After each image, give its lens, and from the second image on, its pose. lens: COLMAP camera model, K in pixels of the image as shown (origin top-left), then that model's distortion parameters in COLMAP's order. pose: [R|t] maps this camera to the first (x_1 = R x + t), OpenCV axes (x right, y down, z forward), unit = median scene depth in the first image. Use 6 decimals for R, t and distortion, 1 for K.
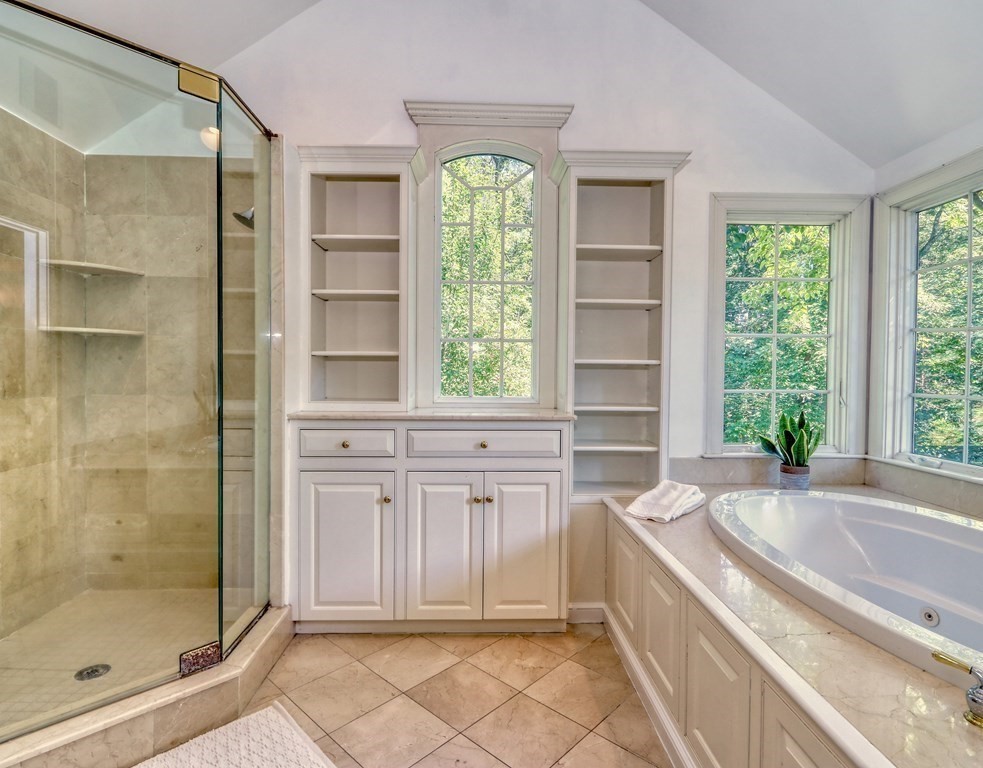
lens RADIAL K [[528.6, 0, 492.7], [0, 528.6, 381.4], [0, 0, 1]] dist [0.000221, 0.000257]
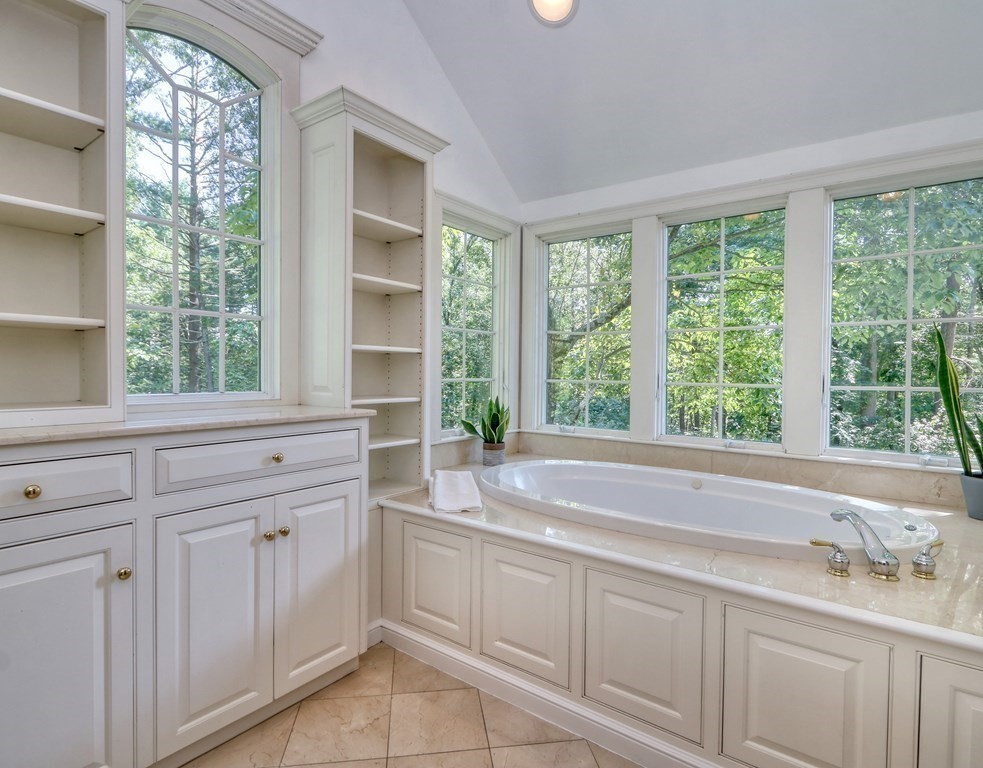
lens RADIAL K [[528.6, 0, 492.7], [0, 528.6, 381.4], [0, 0, 1]] dist [0.000221, 0.000257]
pose [[0.624728, -0.017541, 0.780645, -0.386732], [0.009416, 0.999844, 0.014931, 0.007741], [-0.780786, -0.001977, 0.624796, 0.316920]]
